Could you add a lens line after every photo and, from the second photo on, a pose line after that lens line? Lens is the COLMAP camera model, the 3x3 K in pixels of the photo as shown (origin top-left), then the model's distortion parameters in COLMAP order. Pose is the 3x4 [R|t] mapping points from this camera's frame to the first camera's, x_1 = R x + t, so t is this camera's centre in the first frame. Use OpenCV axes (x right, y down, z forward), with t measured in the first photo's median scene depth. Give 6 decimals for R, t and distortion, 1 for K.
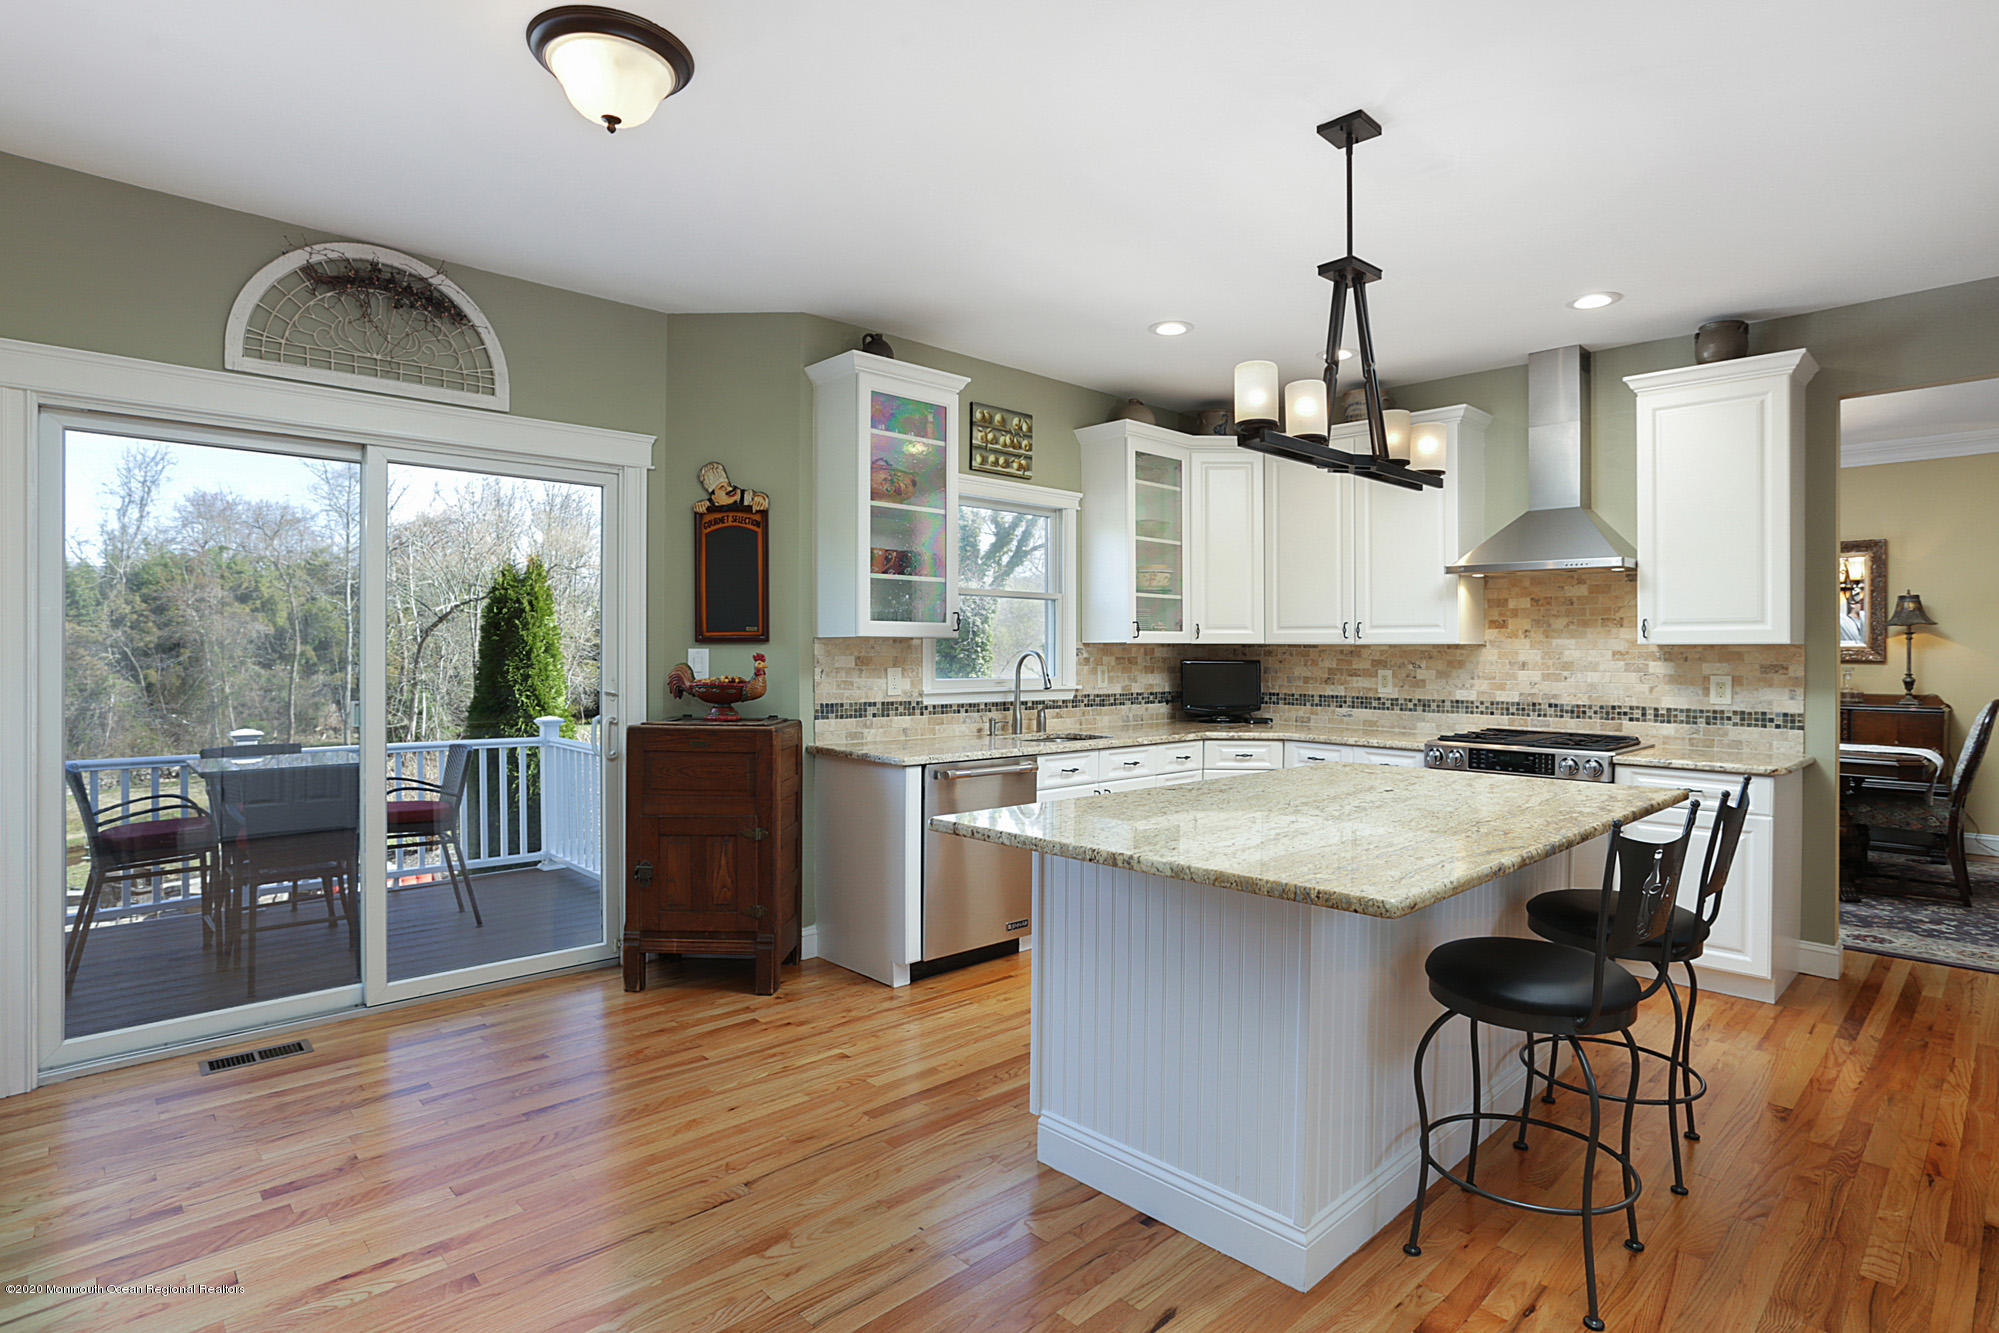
lens RADIAL K [[1055.3, 0, 1027.4], [0, 1055.3, 643.6], [0, 0, 1]] dist [-0.063545, 0.028164]
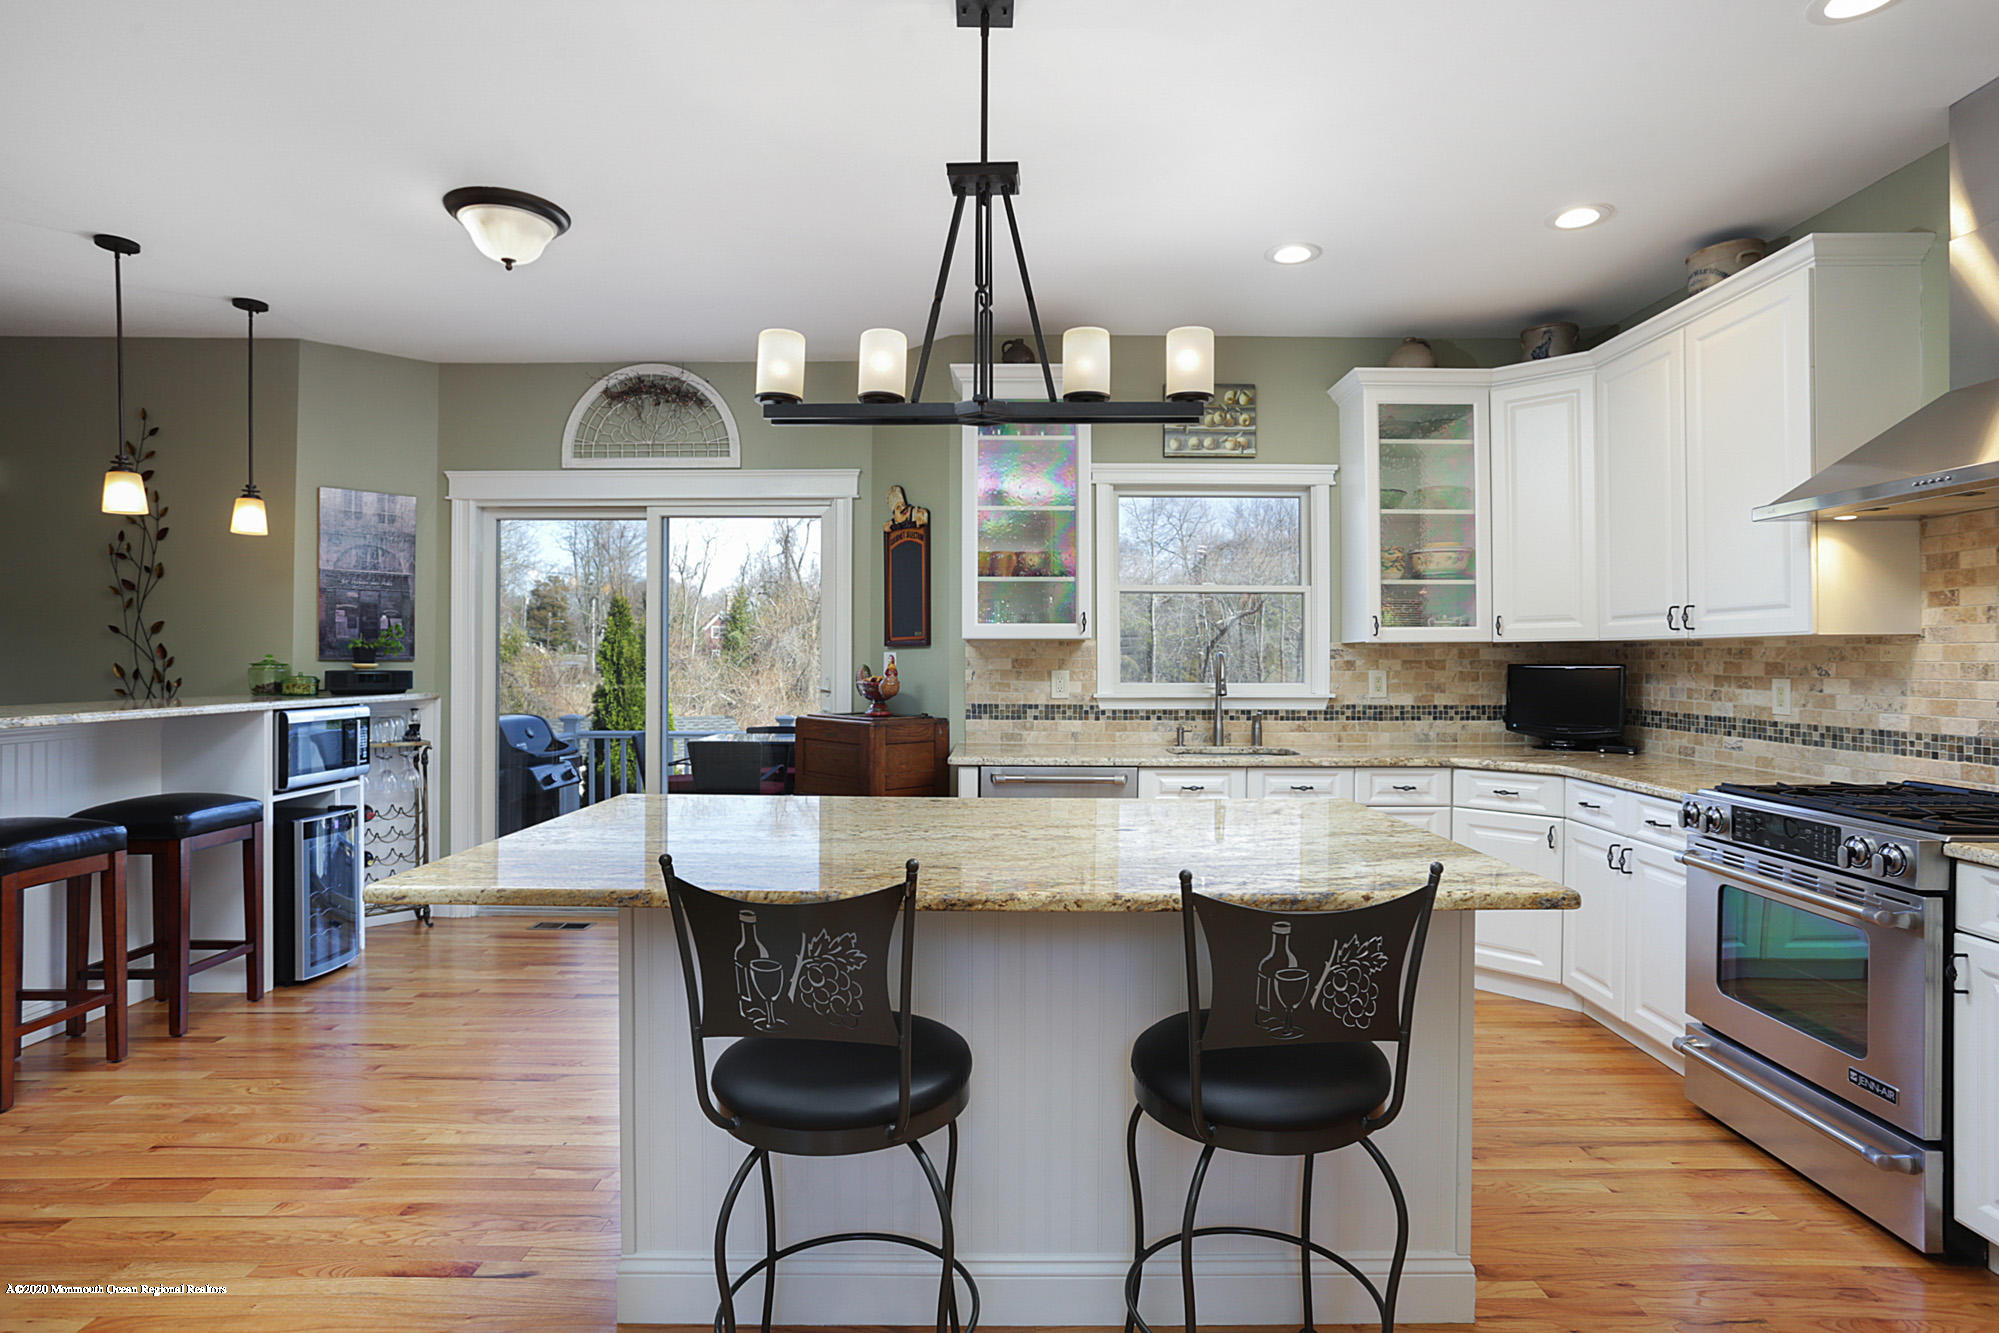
lens RADIAL K [[1055.3, 0, 1017.2], [0, 1055.3, 644.9], [0, 0, 1]] dist [-0.063545, 0.028164]
pose [[0.704148, -0.013930, -0.709917, 0.532026], [0.006807, 0.999894, -0.012868, 0.011254], [0.710021, 0.004229, 0.704168, 0.270808]]
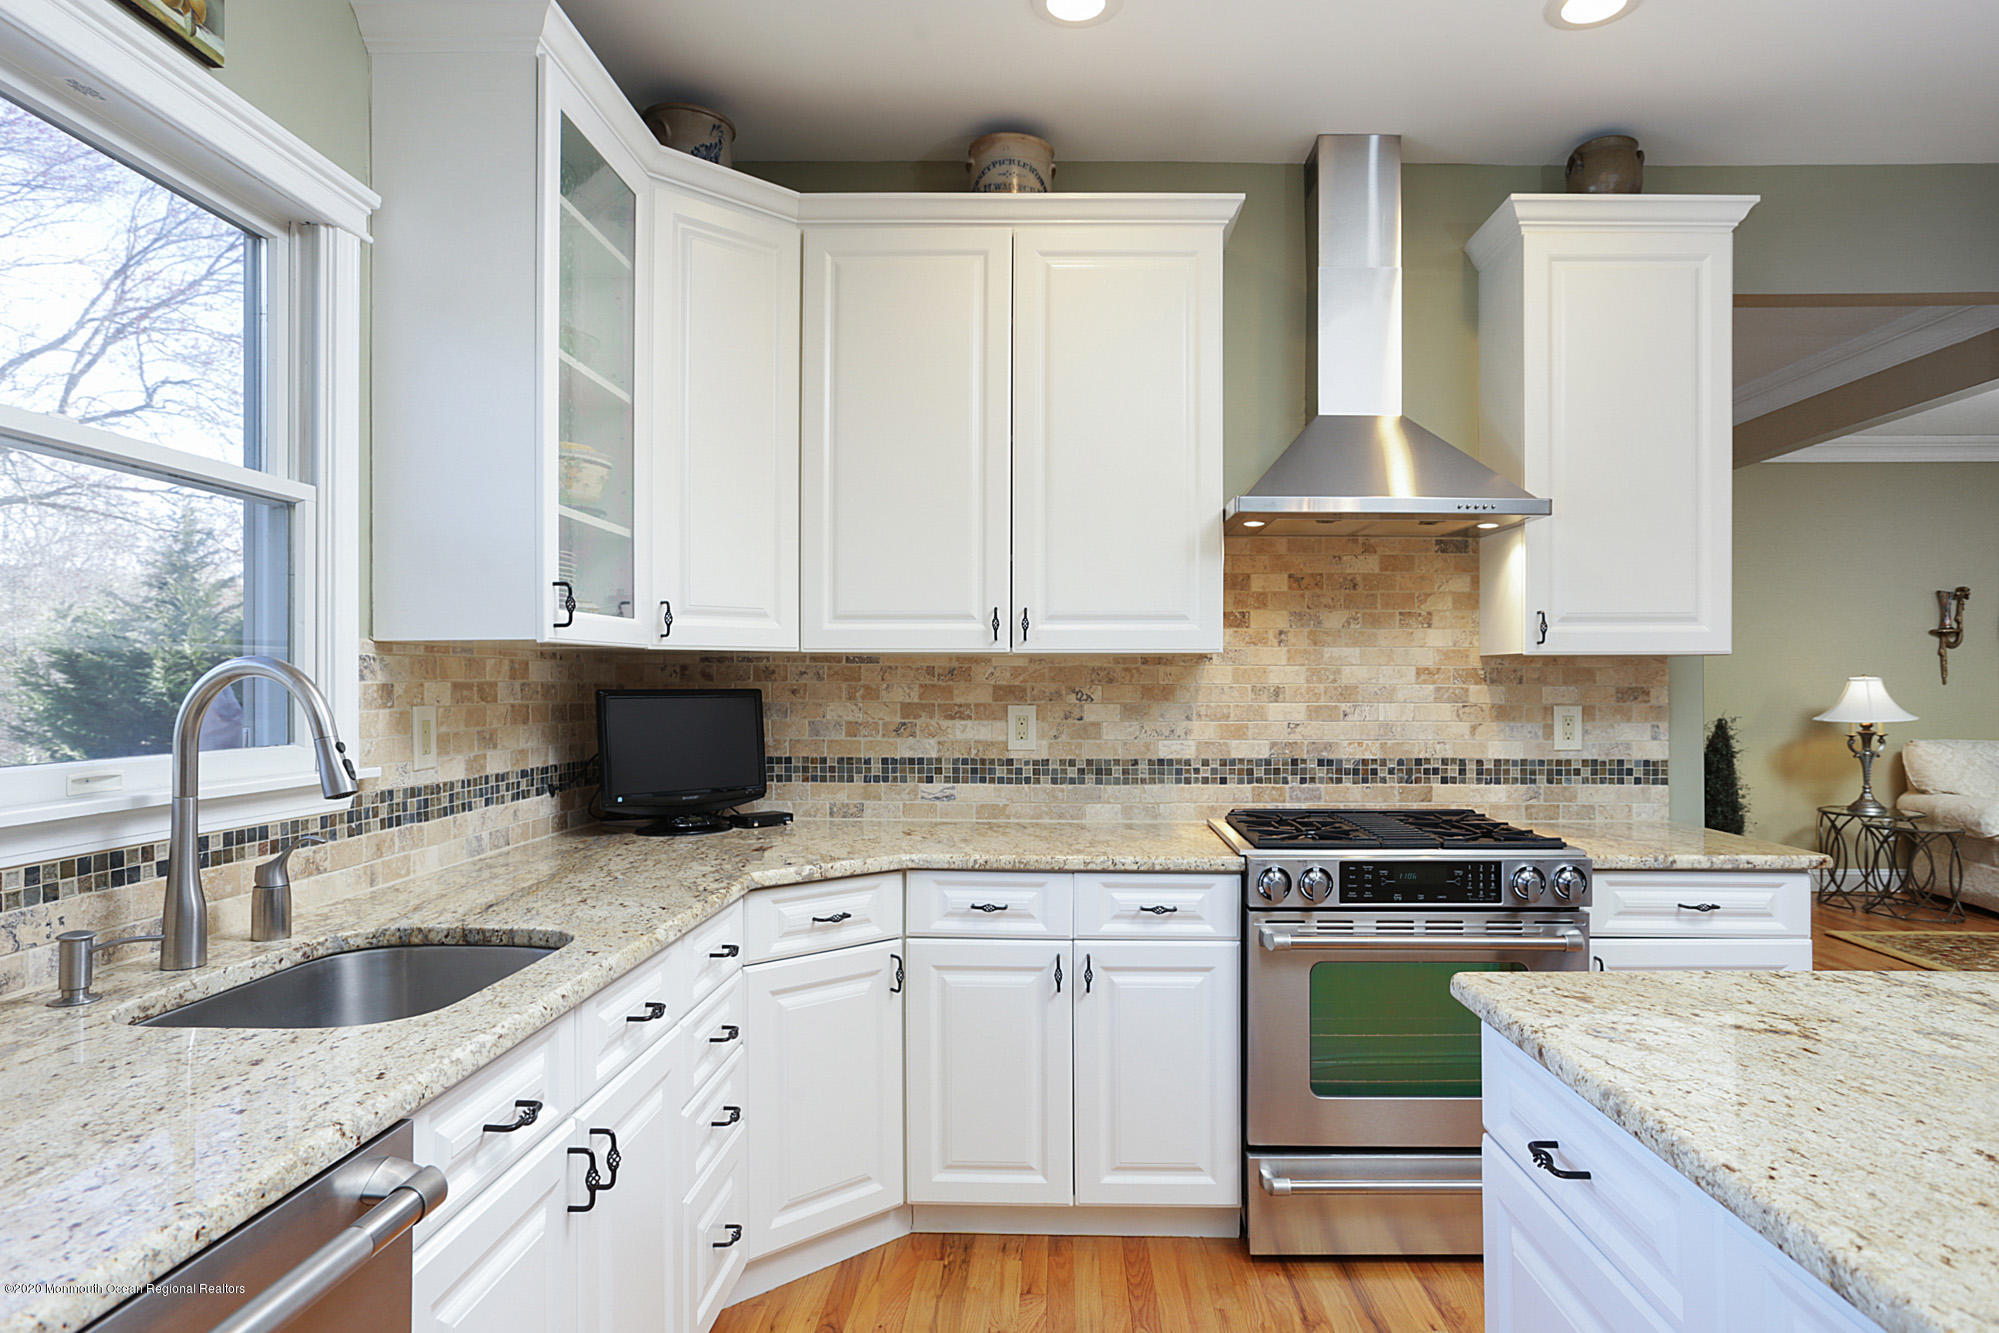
lens RADIAL K [[1196.1, 0, 1076.5], [0, 1196.1, 686.5], [0, 0, 1]] dist [-0.042271, 0.026441]
pose [[0.700510, -0.007532, 0.713602, -0.068312], [-0.002893, 0.999906, 0.013393, 0.009465], [-0.713636, -0.011446, 0.700423, 0.664170]]
